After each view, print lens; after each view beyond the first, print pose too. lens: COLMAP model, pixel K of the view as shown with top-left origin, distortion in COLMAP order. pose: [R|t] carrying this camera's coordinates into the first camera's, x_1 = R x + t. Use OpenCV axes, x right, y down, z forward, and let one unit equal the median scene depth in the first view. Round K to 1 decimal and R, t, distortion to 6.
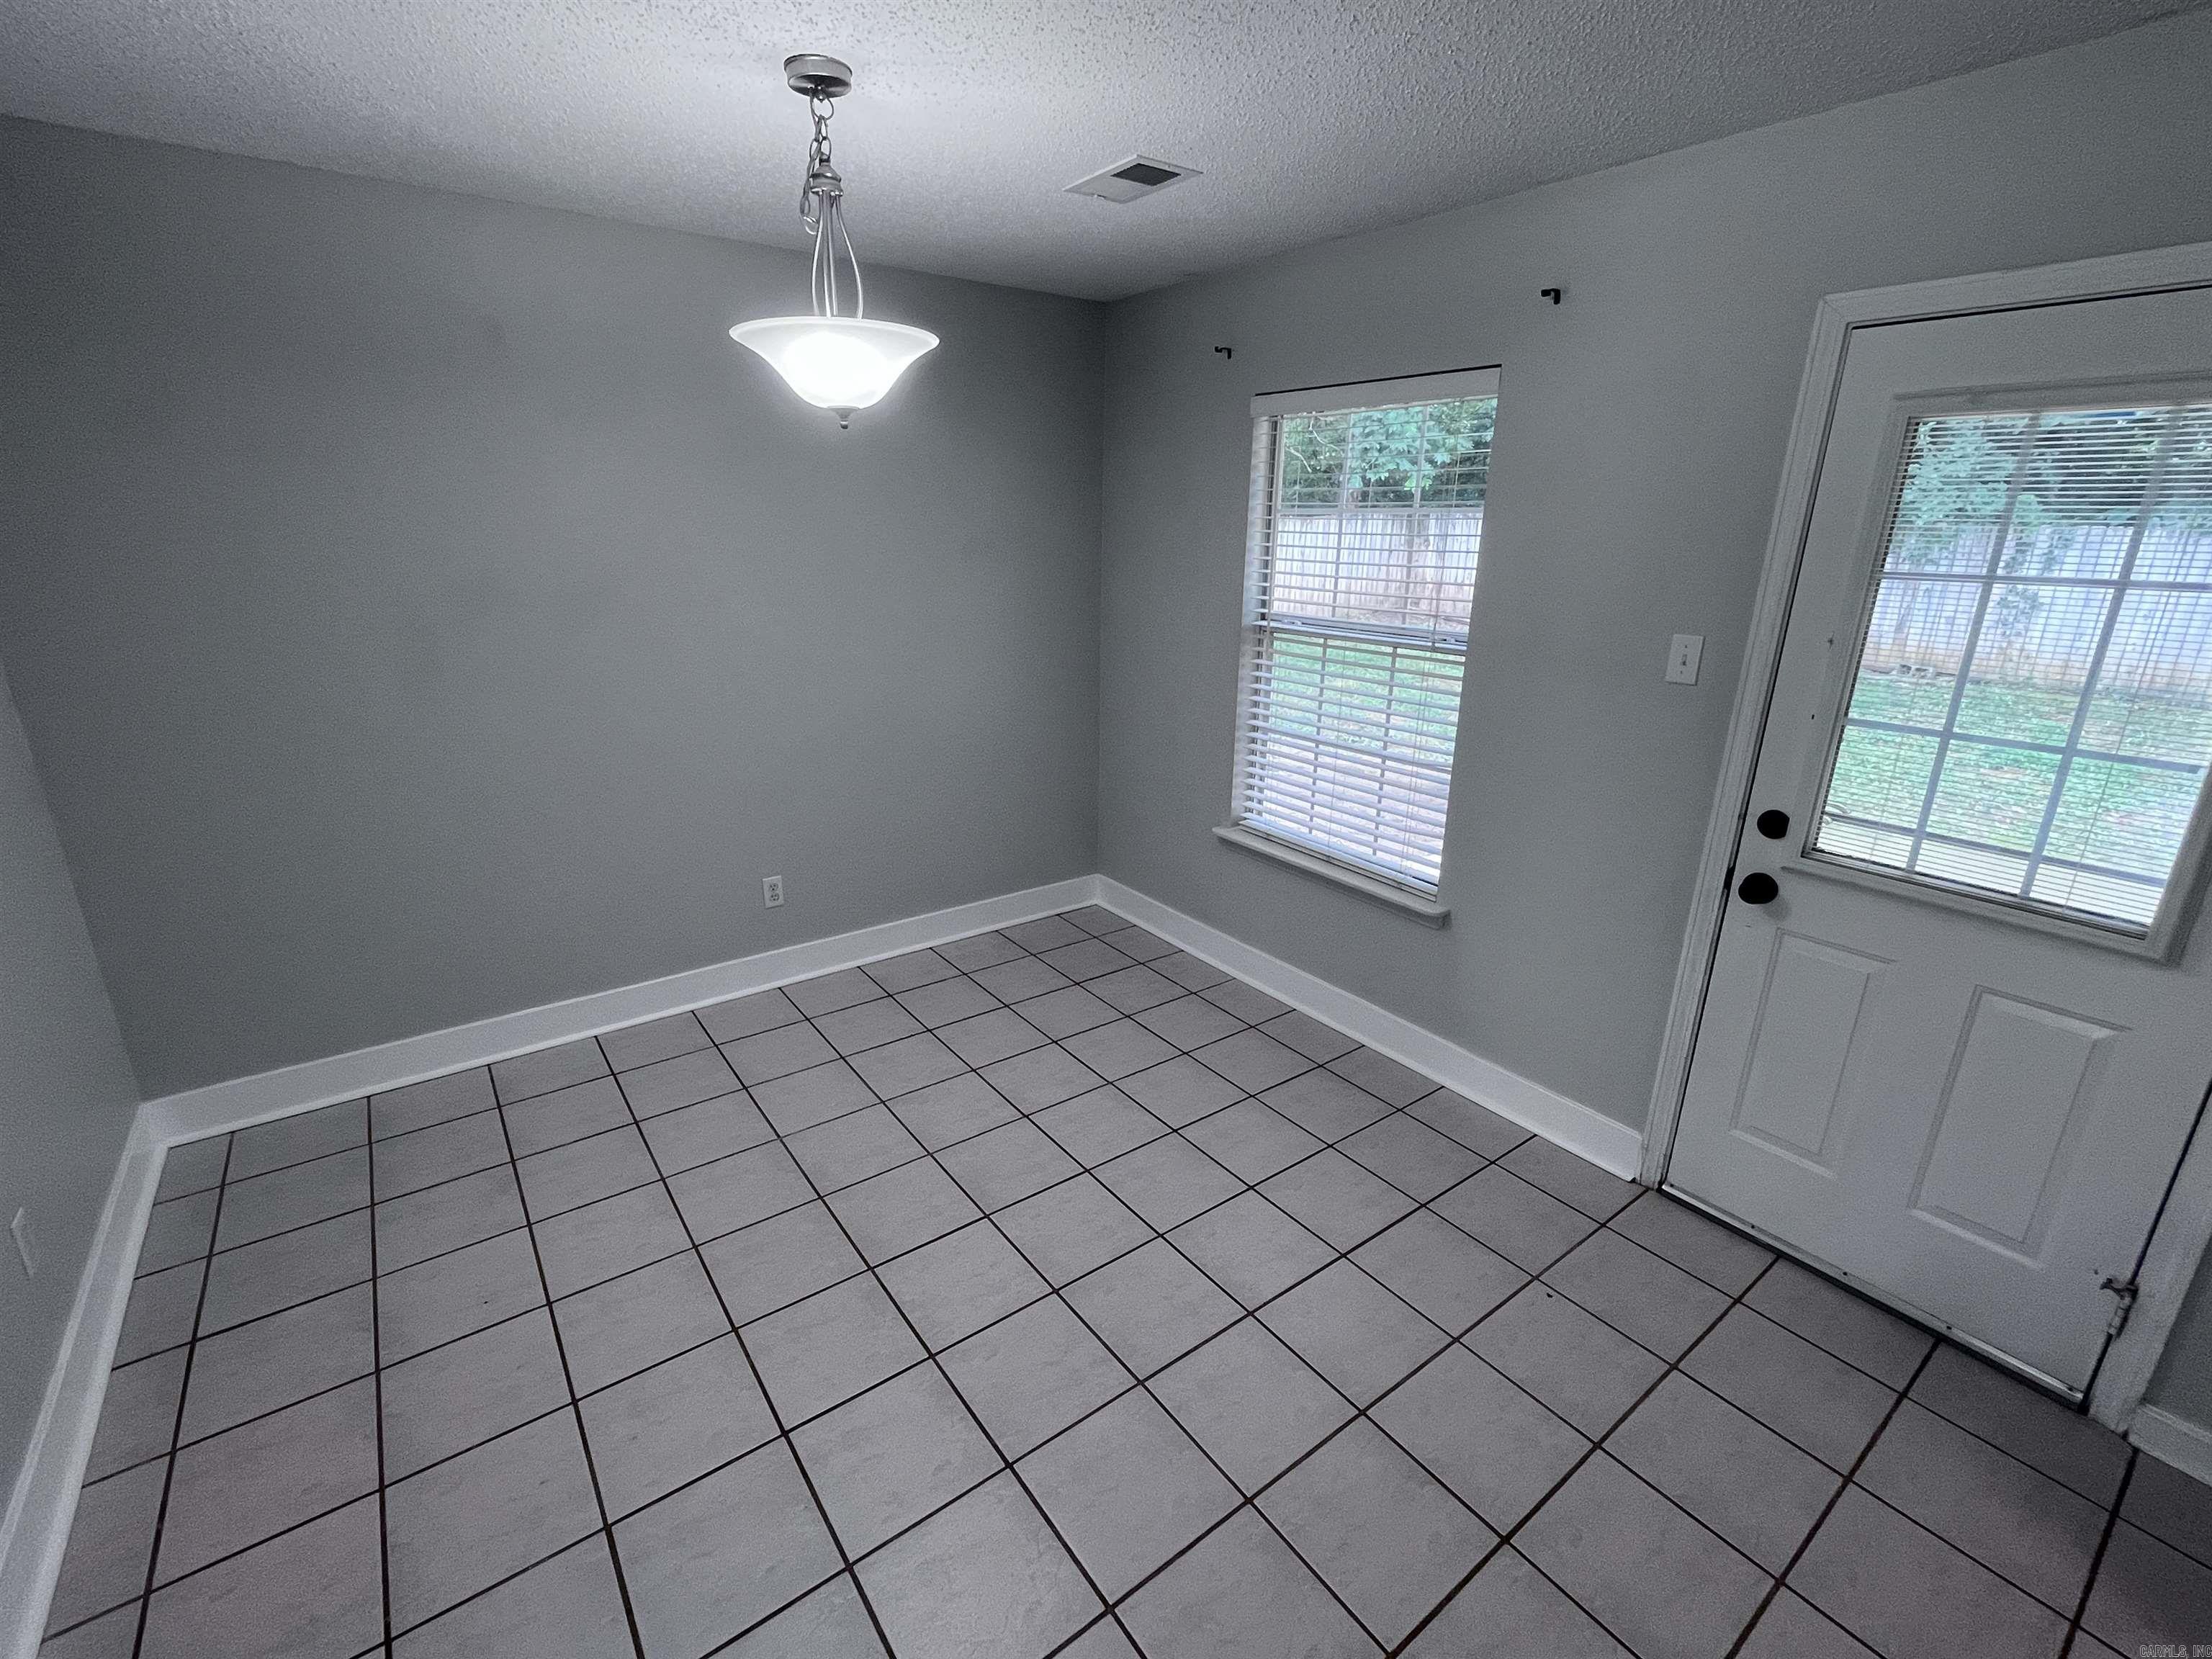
lens RADIAL K [[974.2, 0, 1104.7], [0, 974.2, 828.7], [0, 0, 1]] dist [0.000126, -0.001182]
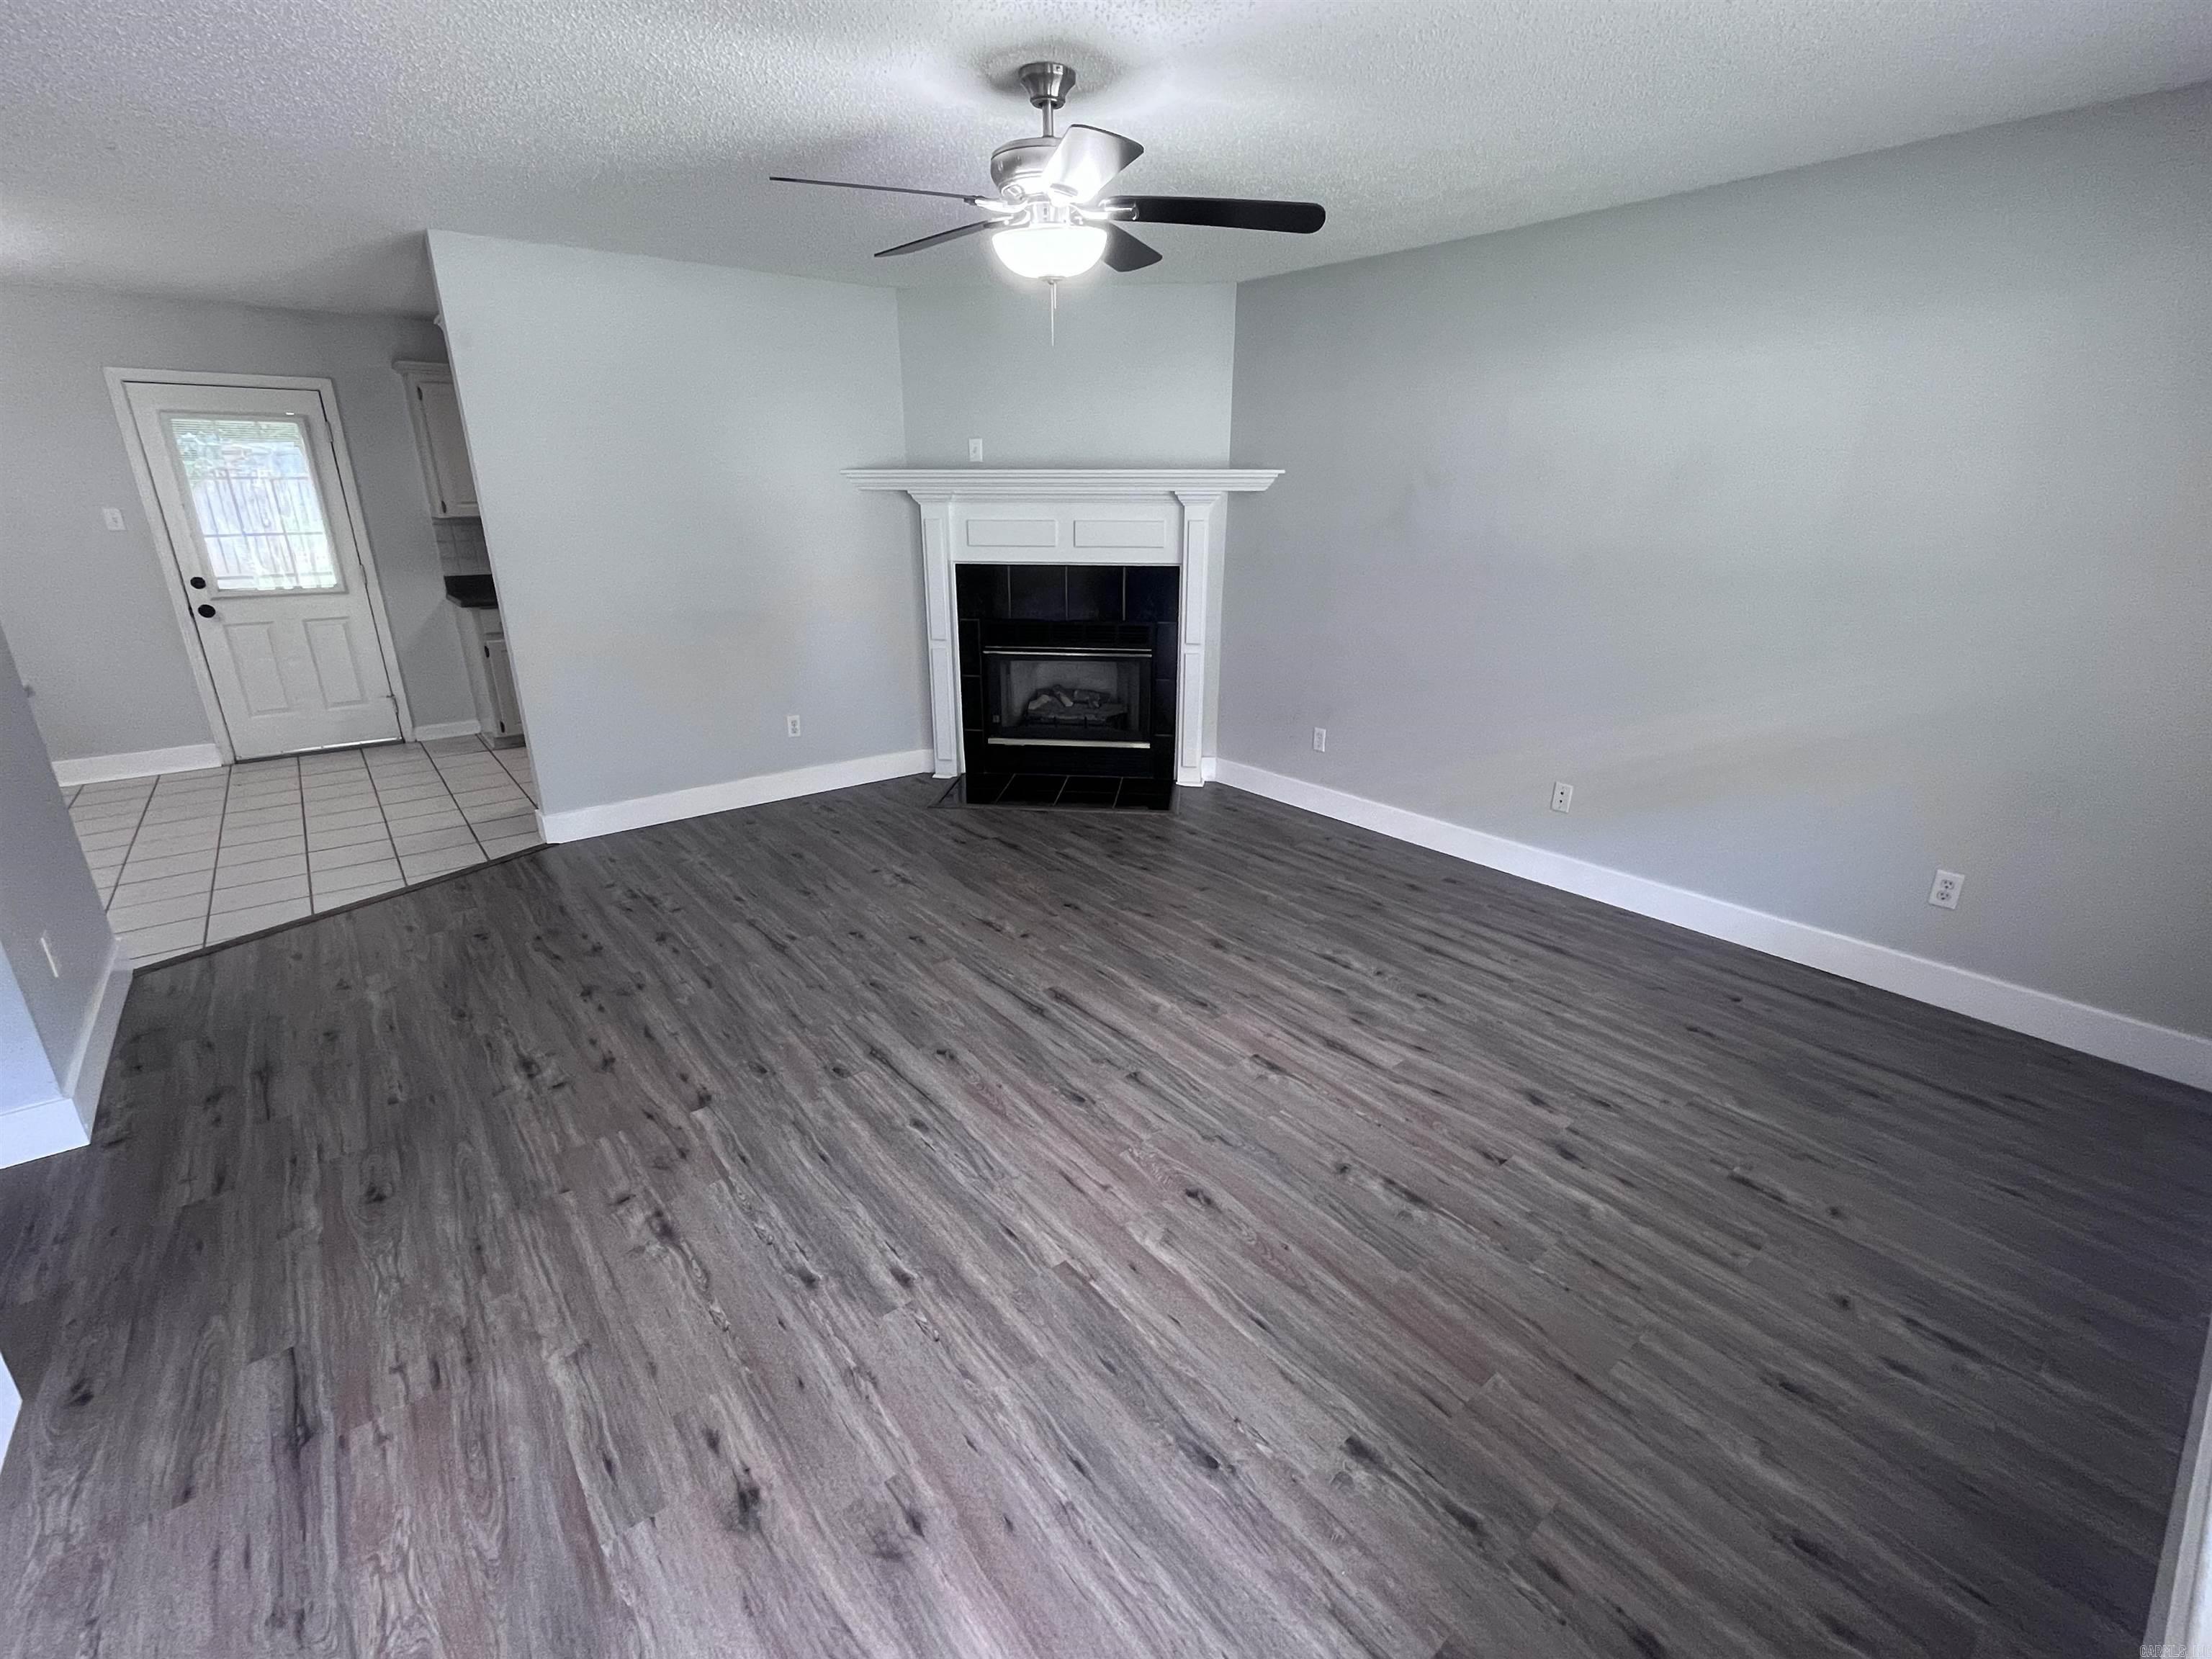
lens RADIAL K [[974.2, 0, 1100.8], [0, 974.2, 828.9], [0, 0, 1]] dist [0.000126, -0.001182]
pose [[-0.039009, -0.342928, 0.938551, -2.084356], [0.297653, 0.892639, 0.338524, 0.429319], [-0.953877, 0.292568, 0.067253, -1.256394]]
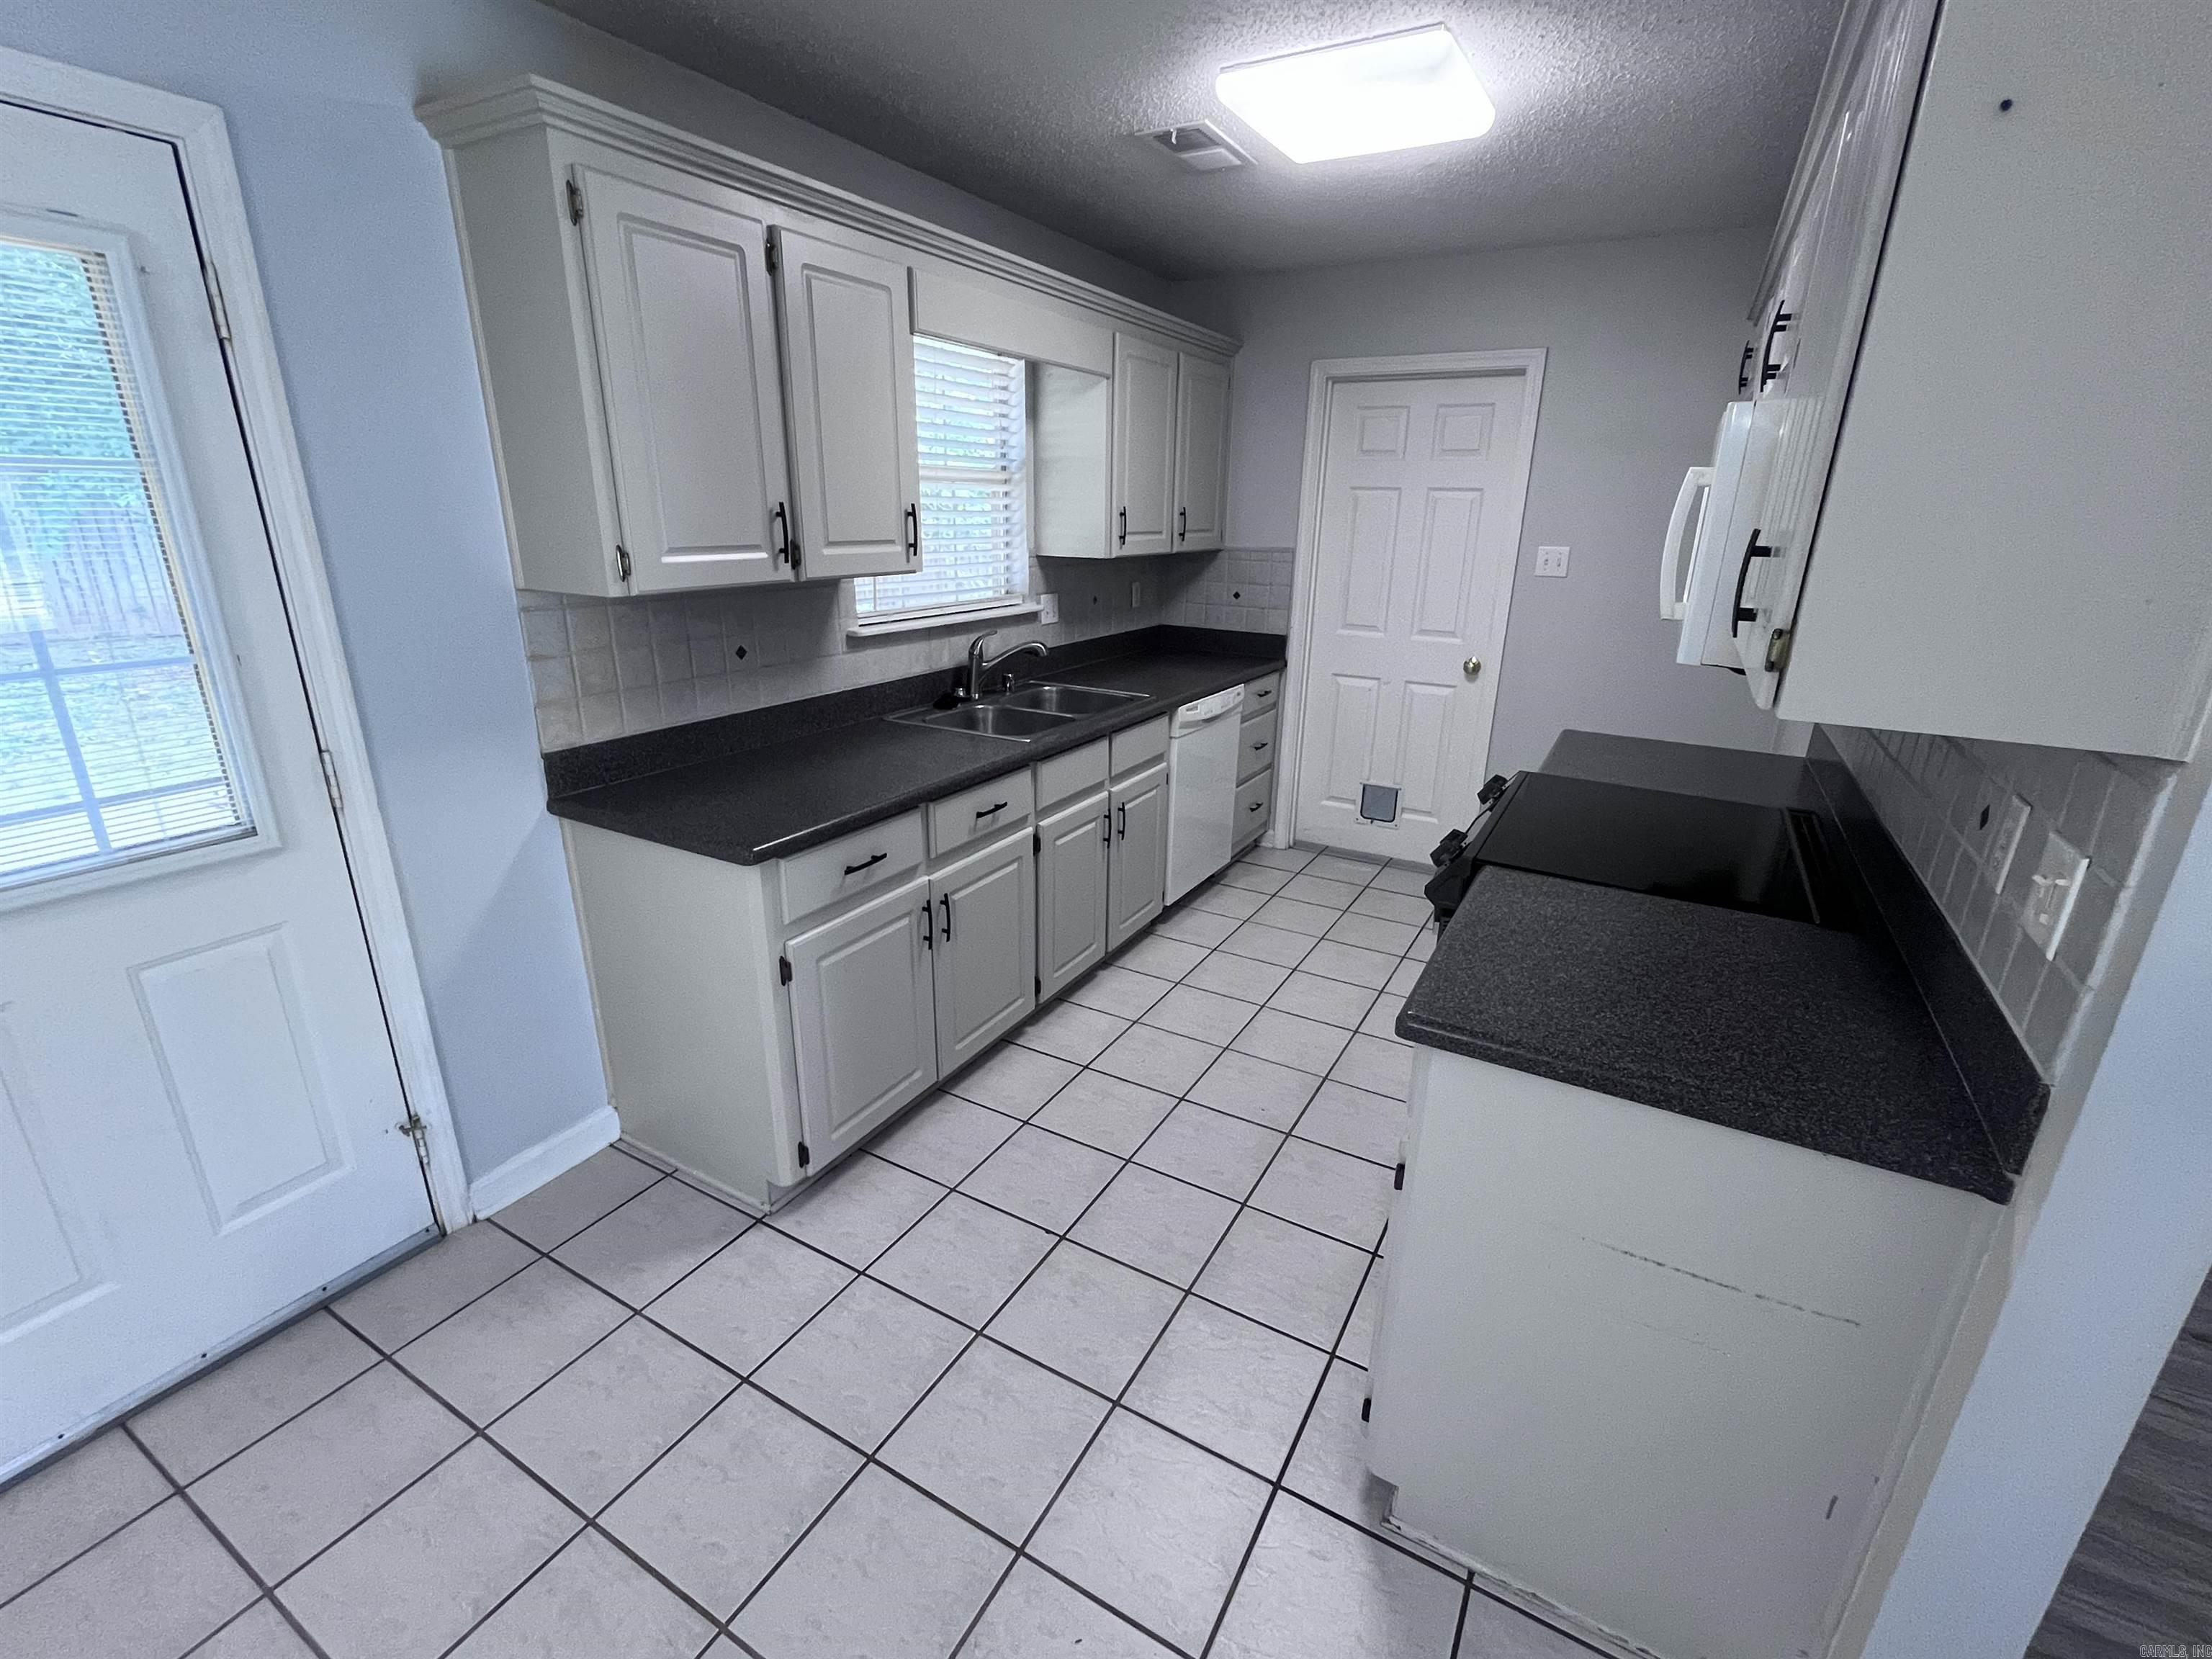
lens RADIAL K [[974.2, 0, 1110.2], [0, 974.2, 830.4], [0, 0, 1]] dist [0.000126, -0.001182]
pose [[-0.405028, -0.314295, 0.858587, -0.102589], [0.247172, 0.866455, 0.433776, -0.088096], [-0.880261, 0.387910, -0.273254, 0.433067]]
